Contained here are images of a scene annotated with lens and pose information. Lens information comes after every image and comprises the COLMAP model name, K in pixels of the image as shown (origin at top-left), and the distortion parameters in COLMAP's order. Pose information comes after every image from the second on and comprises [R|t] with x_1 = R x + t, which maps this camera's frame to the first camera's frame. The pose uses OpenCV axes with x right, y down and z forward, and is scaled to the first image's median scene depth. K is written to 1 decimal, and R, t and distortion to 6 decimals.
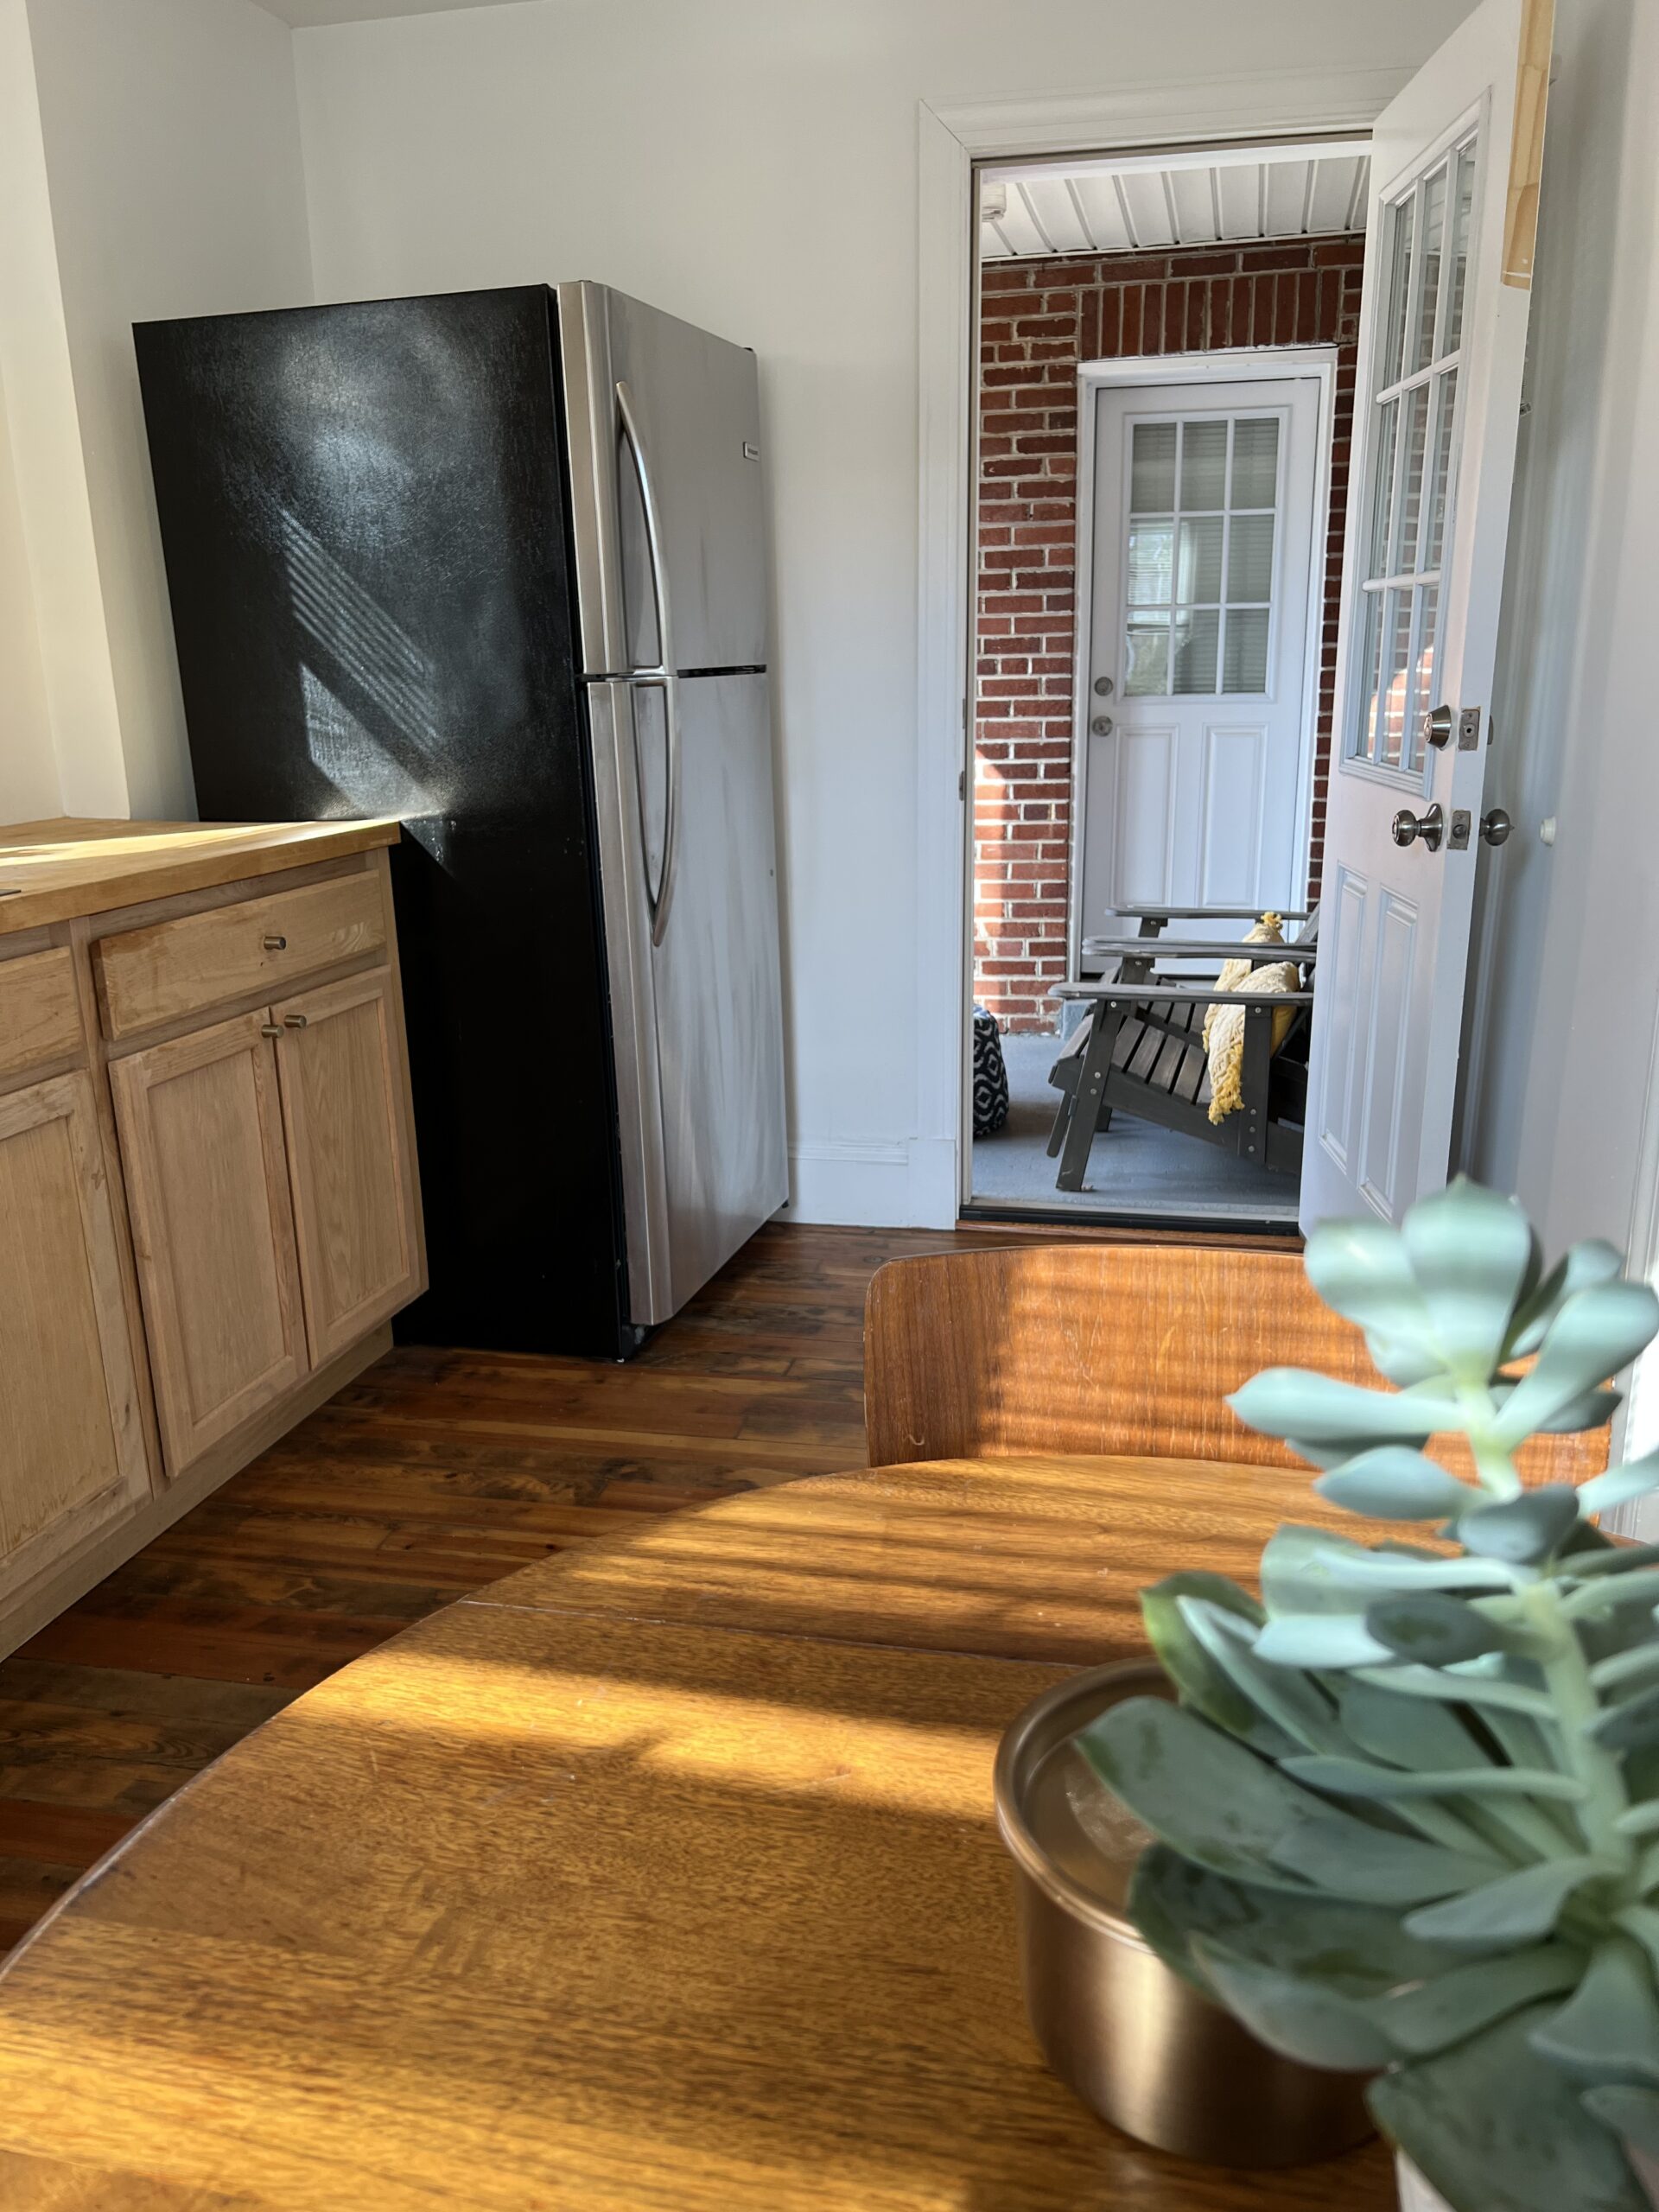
lens RADIAL K [[1659.5, 0, 827.8], [0, 1659.5, 1117.5], [0, 0, 1]] dist [0.063296, -0.088783]
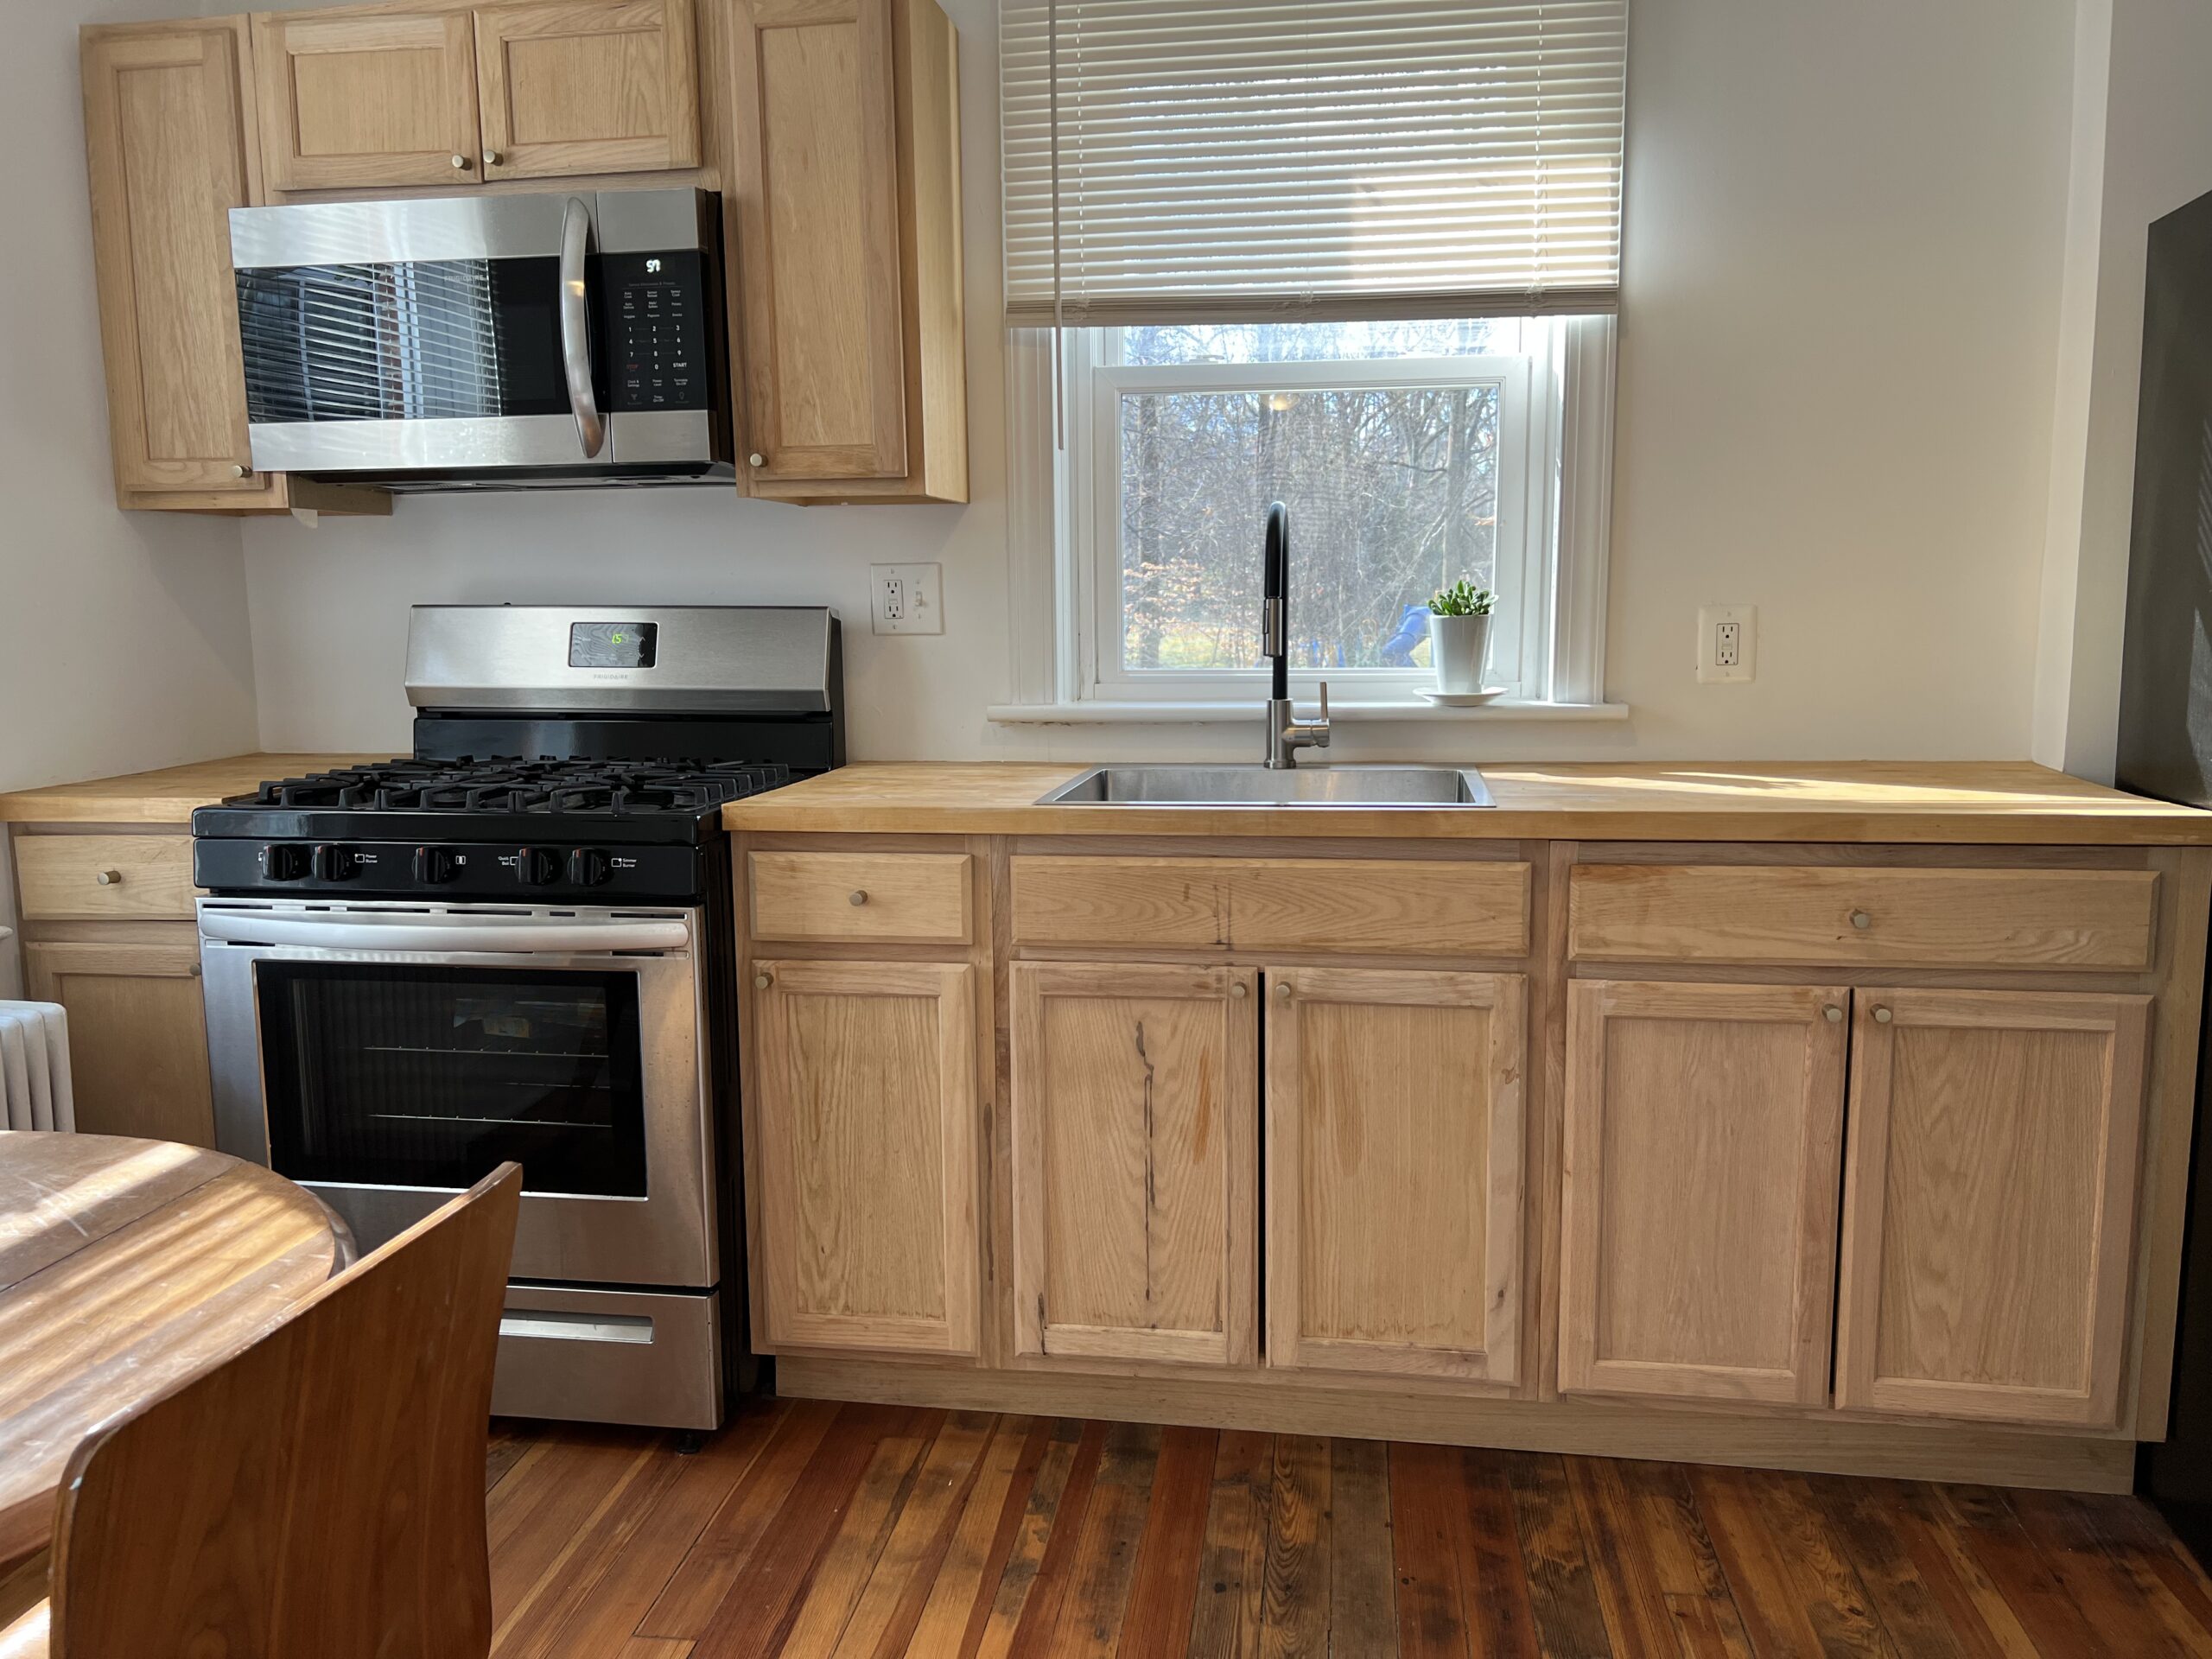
lens RADIAL K [[1652.2, 0, 1106.0], [0, 1652.2, 829.5], [0, 0, 1]] dist [0.015859, 0.002878]
pose [[0.093537, 0.157249, -0.983119, 0.500594], [-0.257906, 0.957570, 0.128625, -0.164259], [0.961632, 0.241521, 0.130124, 0.503961]]
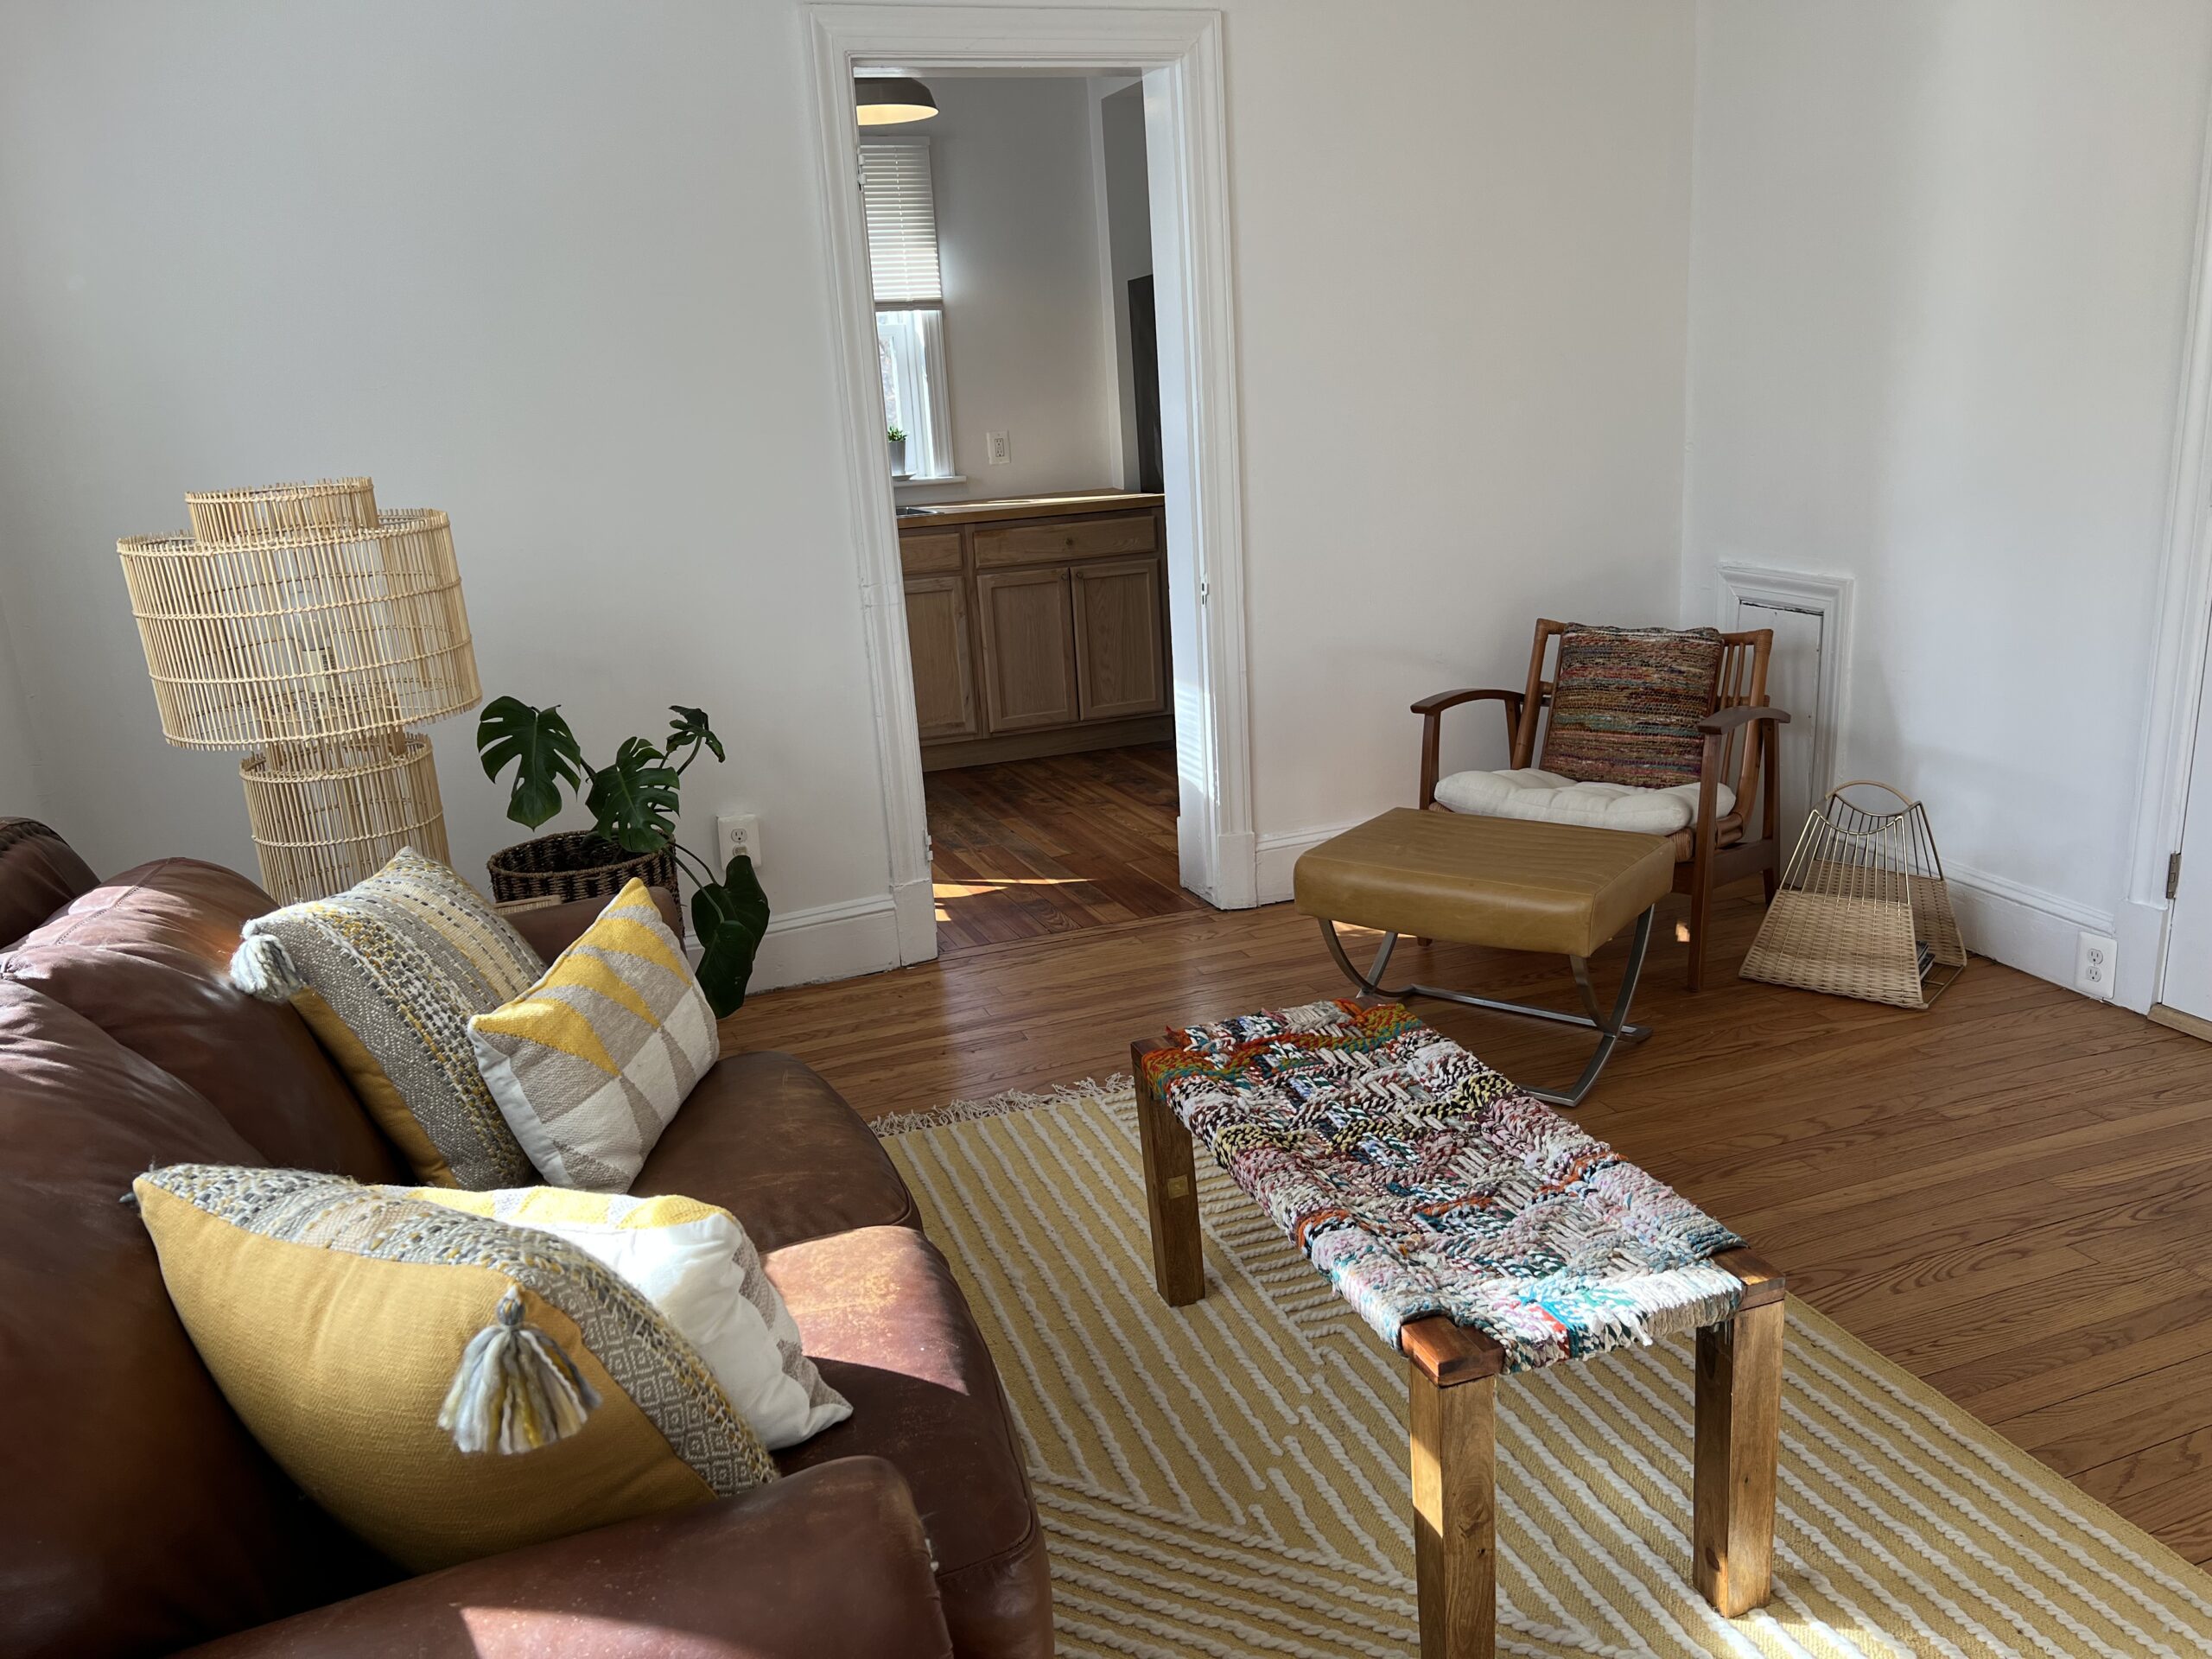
lens RADIAL K [[1603.6, 0, 1141.3], [0, 1603.6, 836.6], [0, 0, 1]] dist [0.051765, -0.077624]
pose [[0.588415, 0.208361, -0.781251, 1.787171], [-0.172870, 0.976304, 0.130181, -0.004065], [0.789863, 0.058455, 0.610491, -0.391272]]
